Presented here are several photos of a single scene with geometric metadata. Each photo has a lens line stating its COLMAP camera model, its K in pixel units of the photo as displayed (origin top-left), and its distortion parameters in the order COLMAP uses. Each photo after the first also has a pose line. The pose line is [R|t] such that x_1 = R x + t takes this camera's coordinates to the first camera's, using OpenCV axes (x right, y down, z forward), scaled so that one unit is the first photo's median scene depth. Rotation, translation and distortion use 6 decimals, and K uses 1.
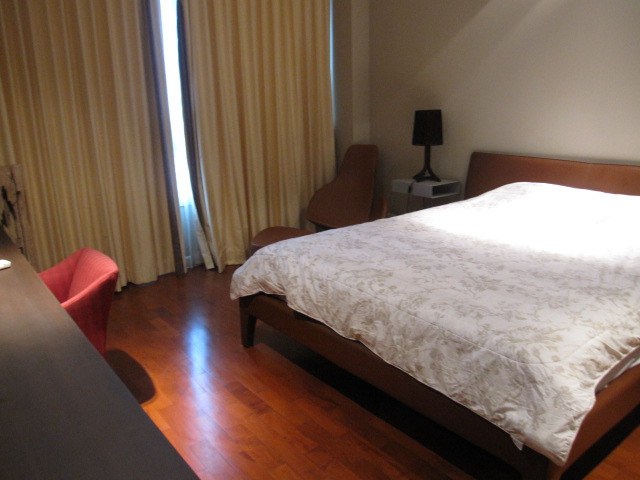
lens RADIAL K [[530.9, 0, 317.5], [0, 530.9, 241.9], [0, 0, 1]] dist [-0.058441, 0.020406]
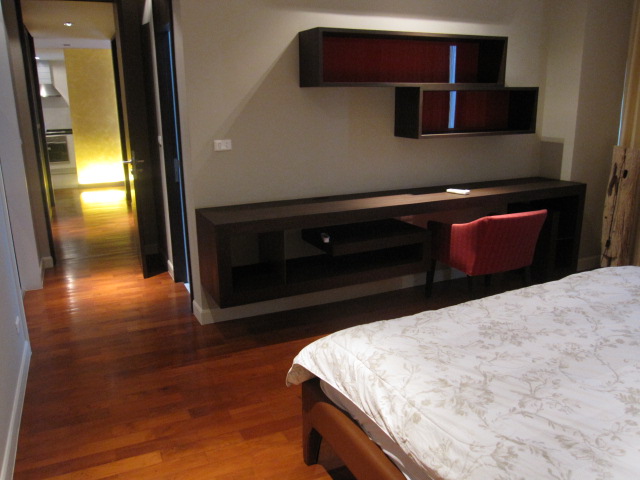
lens RADIAL K [[530.9, 0, 317.5], [0, 530.9, 241.9], [0, 0, 1]] dist [-0.058441, 0.020406]
pose [[-0.222861, 0.276952, -0.934682, 1.053780], [-0.240106, 0.913664, 0.327974, -0.238956], [0.944819, 0.297515, -0.137122, 0.752938]]
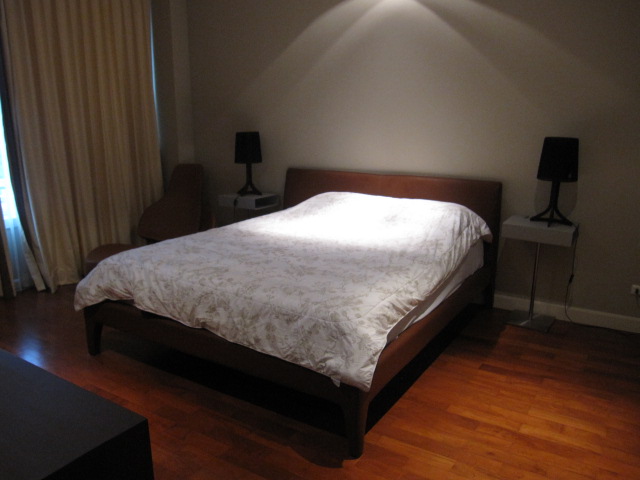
lens RADIAL K [[530.9, 0, 317.5], [0, 530.9, 241.9], [0, 0, 1]] dist [-0.058441, 0.020406]
pose [[0.943758, -0.058798, 0.325367, -0.052292], [0.071621, 0.997051, -0.027564, 0.045595], [-0.322787, 0.049316, 0.945186, -0.183261]]
